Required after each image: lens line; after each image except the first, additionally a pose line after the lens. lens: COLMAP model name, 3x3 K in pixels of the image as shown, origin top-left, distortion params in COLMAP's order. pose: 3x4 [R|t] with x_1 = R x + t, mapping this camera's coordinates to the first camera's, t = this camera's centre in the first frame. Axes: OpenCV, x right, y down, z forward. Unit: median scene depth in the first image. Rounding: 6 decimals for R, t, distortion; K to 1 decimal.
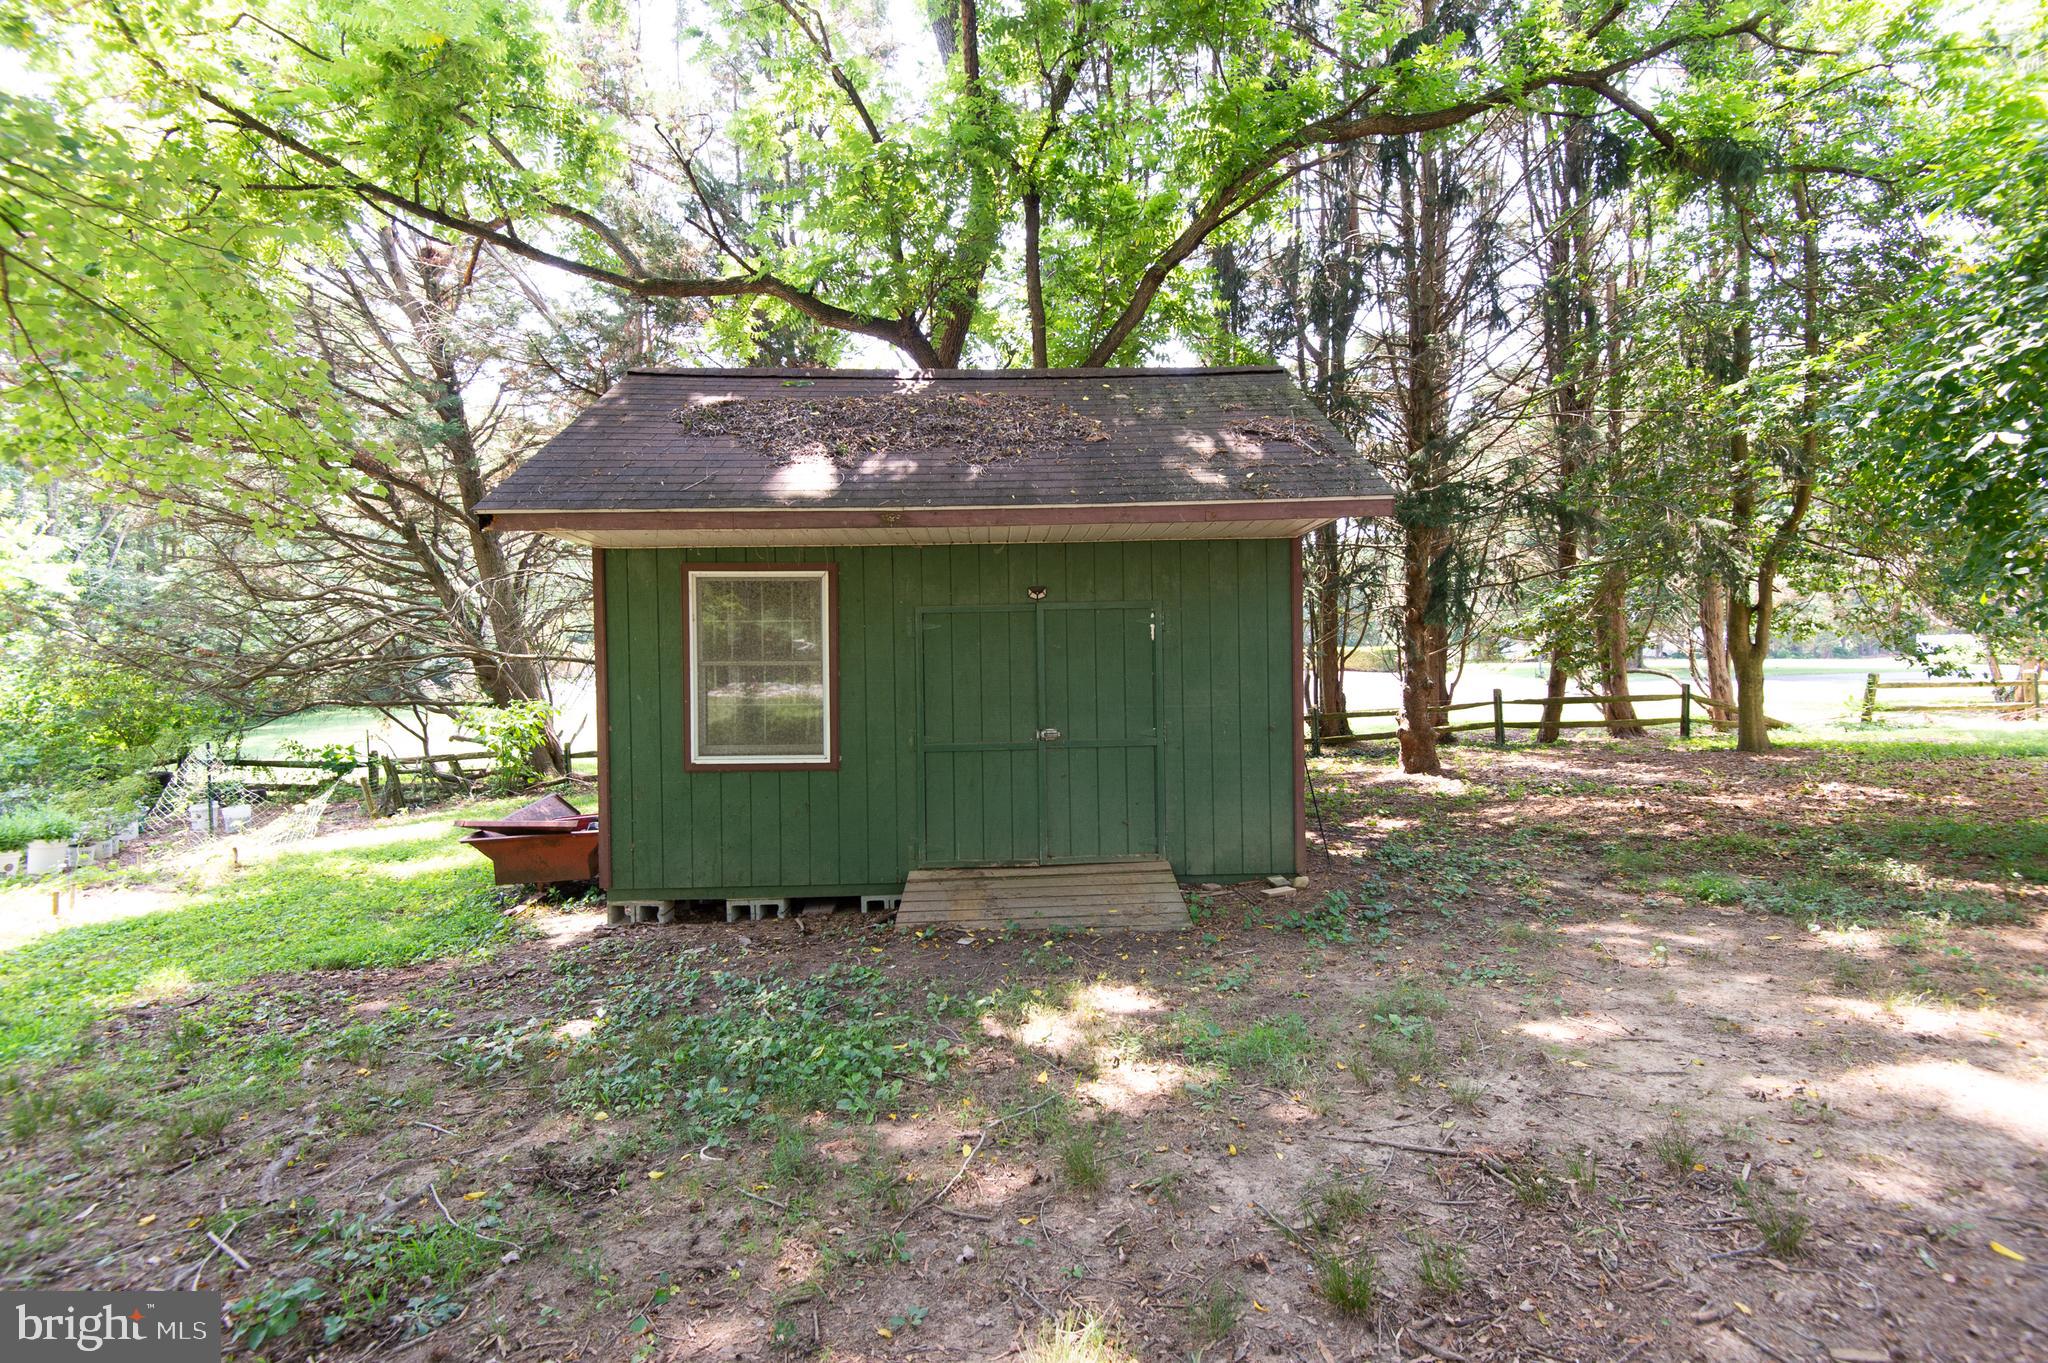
lens RADIAL K [[960.8, 0, 1024.0], [0, 960.8, 681.5], [0, 0, 1]] dist [0.000020, -0.000233]
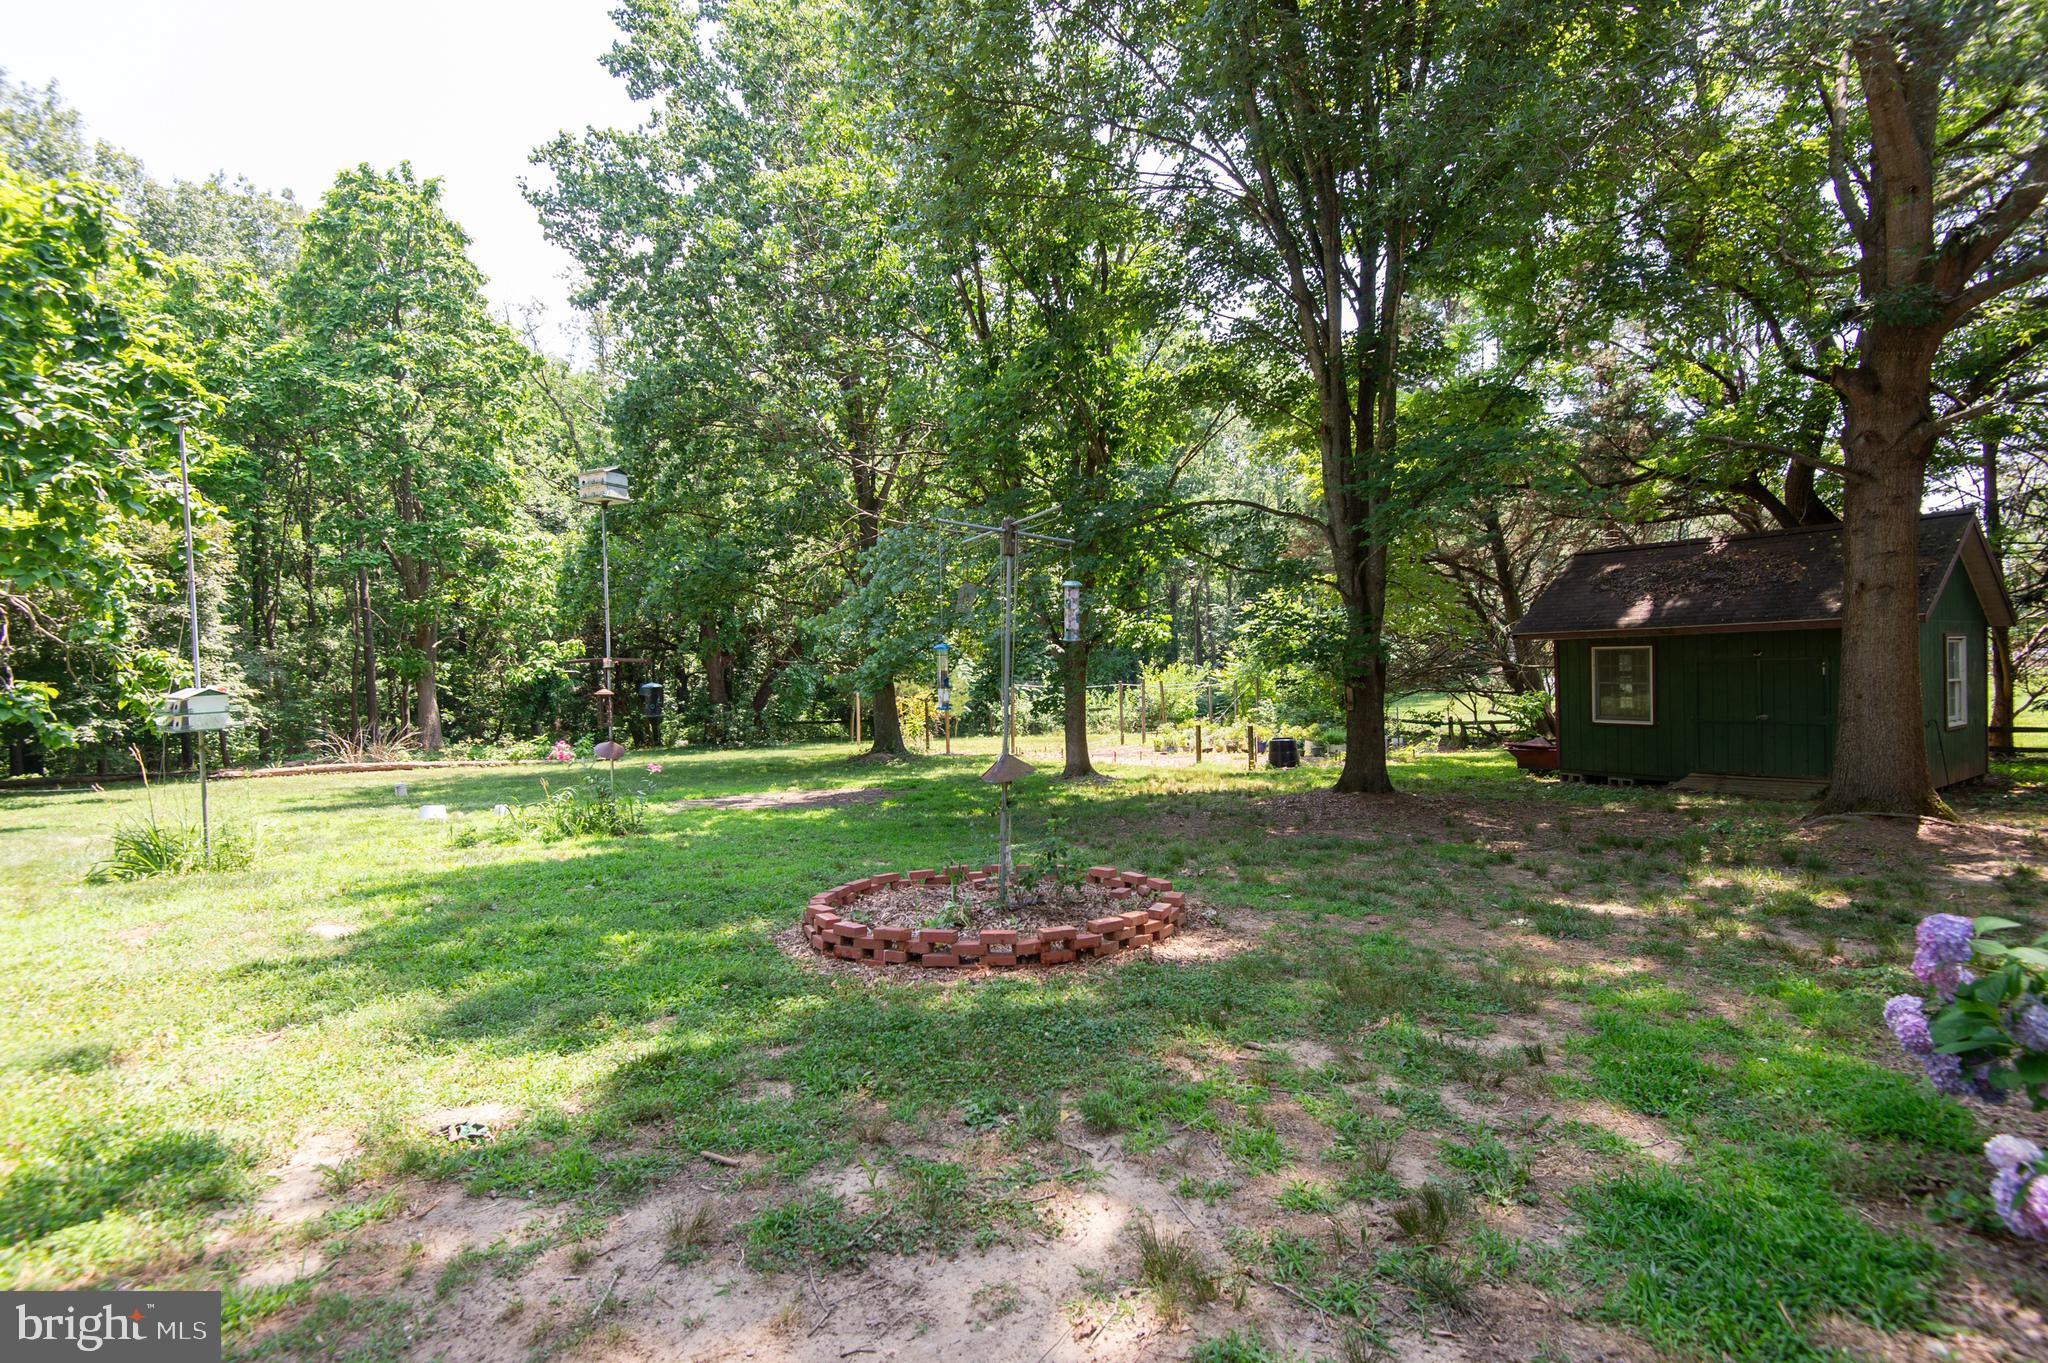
lens RADIAL K [[960.8, 0, 1024.0], [0, 960.8, 681.5], [0, 0, 1]] dist [0.000020, -0.000233]
pose [[0.563965, 0.015193, -0.825659, 0.382991], [-0.000156, 0.999833, 0.018292, -0.028726], [0.825798, -0.010187, 0.563873, -0.714534]]
